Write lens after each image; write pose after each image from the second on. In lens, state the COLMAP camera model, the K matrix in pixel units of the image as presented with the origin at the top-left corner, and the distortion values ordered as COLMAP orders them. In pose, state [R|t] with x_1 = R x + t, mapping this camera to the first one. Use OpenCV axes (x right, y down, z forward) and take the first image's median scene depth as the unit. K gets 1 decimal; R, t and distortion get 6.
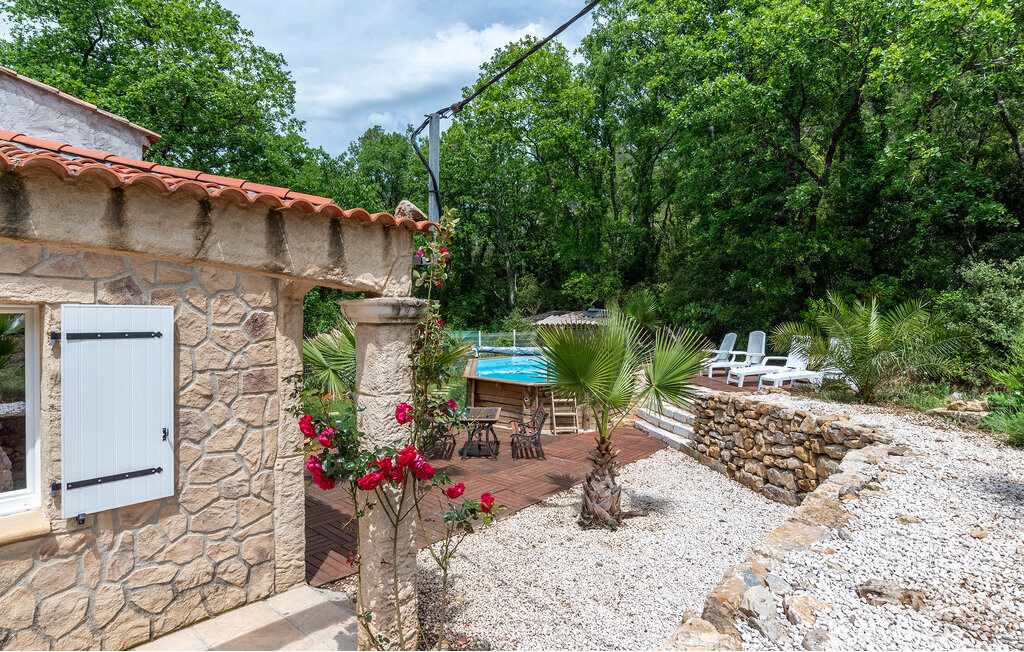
lens RADIAL K [[512.5, 0, 512.0], [0, 512.5, 326.0], [0, 0, 1]] dist [-0.027318, -0.000050]
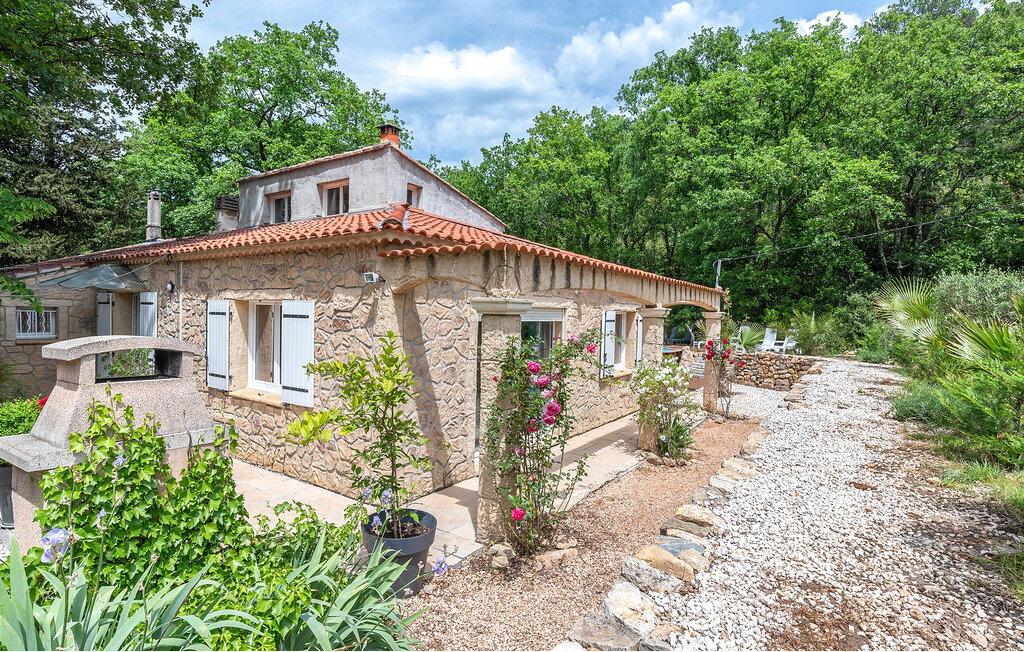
lens RADIAL K [[525.8, 0, 512.0], [0, 525.8, 326.0], [0, 0, 1]] dist [0.000726, 0.000429]
pose [[0.983984, 0.021337, 0.176974, -0.778579], [-0.022062, 0.999754, 0.002135, 0.028481], [-0.176885, -0.006005, 0.984213, -0.821847]]
